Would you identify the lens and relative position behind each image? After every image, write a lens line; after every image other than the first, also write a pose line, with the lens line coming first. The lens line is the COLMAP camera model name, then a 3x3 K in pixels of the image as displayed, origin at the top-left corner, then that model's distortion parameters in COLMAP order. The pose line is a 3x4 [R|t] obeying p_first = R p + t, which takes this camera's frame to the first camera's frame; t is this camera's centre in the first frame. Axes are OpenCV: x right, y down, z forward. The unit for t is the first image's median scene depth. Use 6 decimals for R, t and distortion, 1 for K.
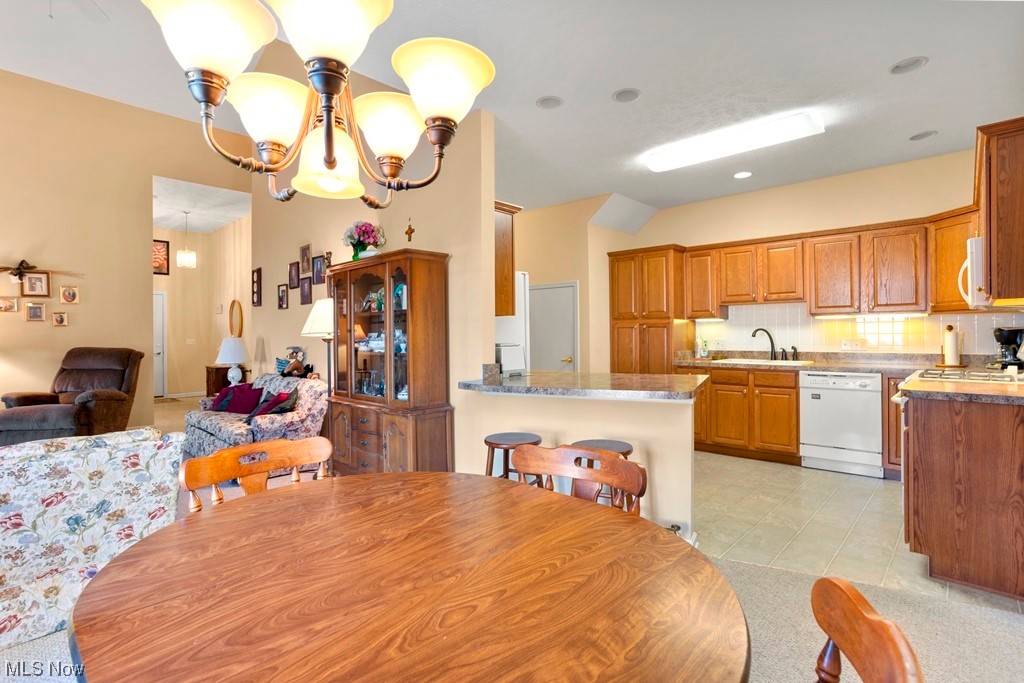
lens RADIAL K [[493.8, 0, 514.6], [0, 493.8, 333.9], [0, 0, 1]] dist [-0.040042, 0.017507]
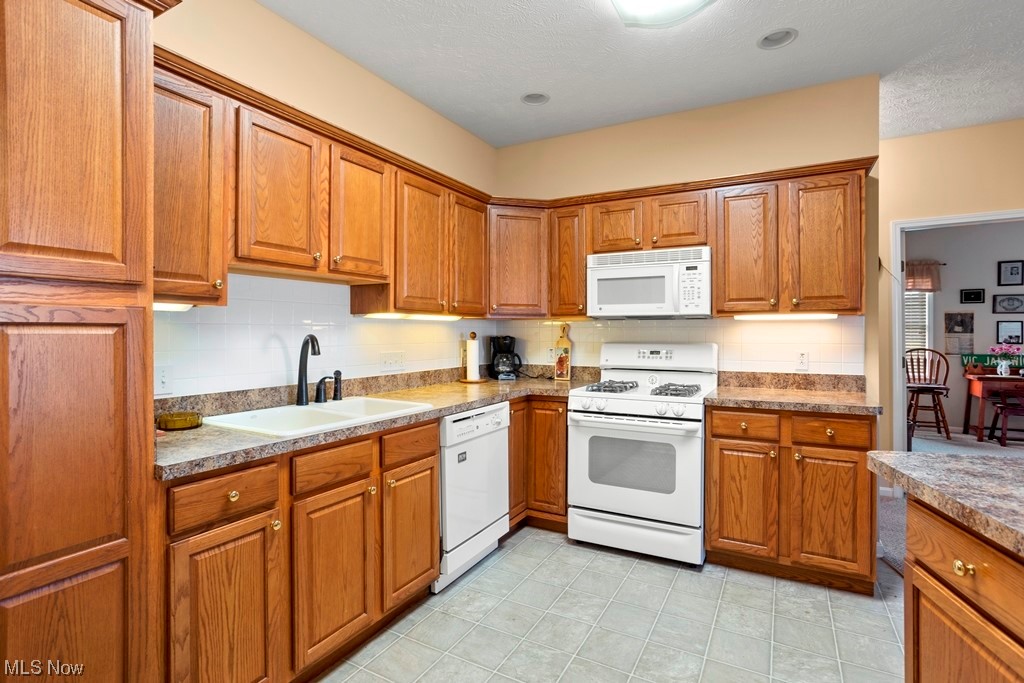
lens RADIAL K [[493.8, 0, 515.4], [0, 493.8, 334.3], [0, 0, 1]] dist [-0.040042, 0.017507]
pose [[-0.248298, 0.003548, 0.968677, 0.044866], [0.001474, 0.999994, -0.003284, -0.009716], [-0.968683, 0.000613, -0.248301, 0.937024]]
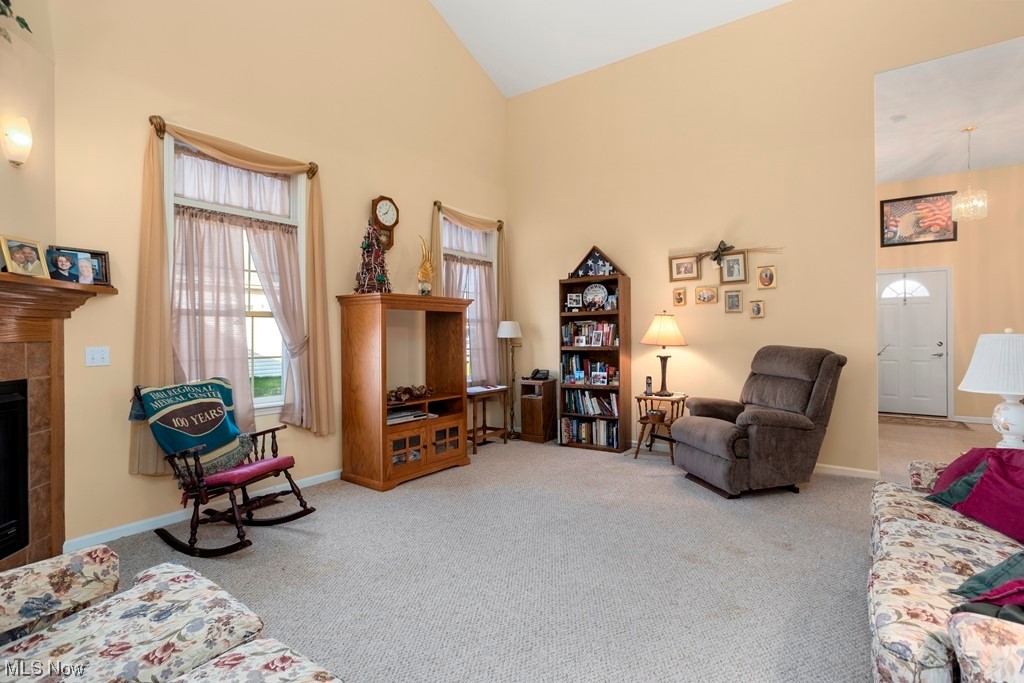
lens RADIAL K [[493.8, 0, 513.1], [0, 493.8, 330.5], [0, 0, 1]] dist [-0.040042, 0.017507]
pose [[0.126263, 0.001502, -0.991996, -0.226172], [0.005424, 0.999983, 0.002205, 0.000932], [0.991982, -0.005659, 0.126252, 0.572435]]
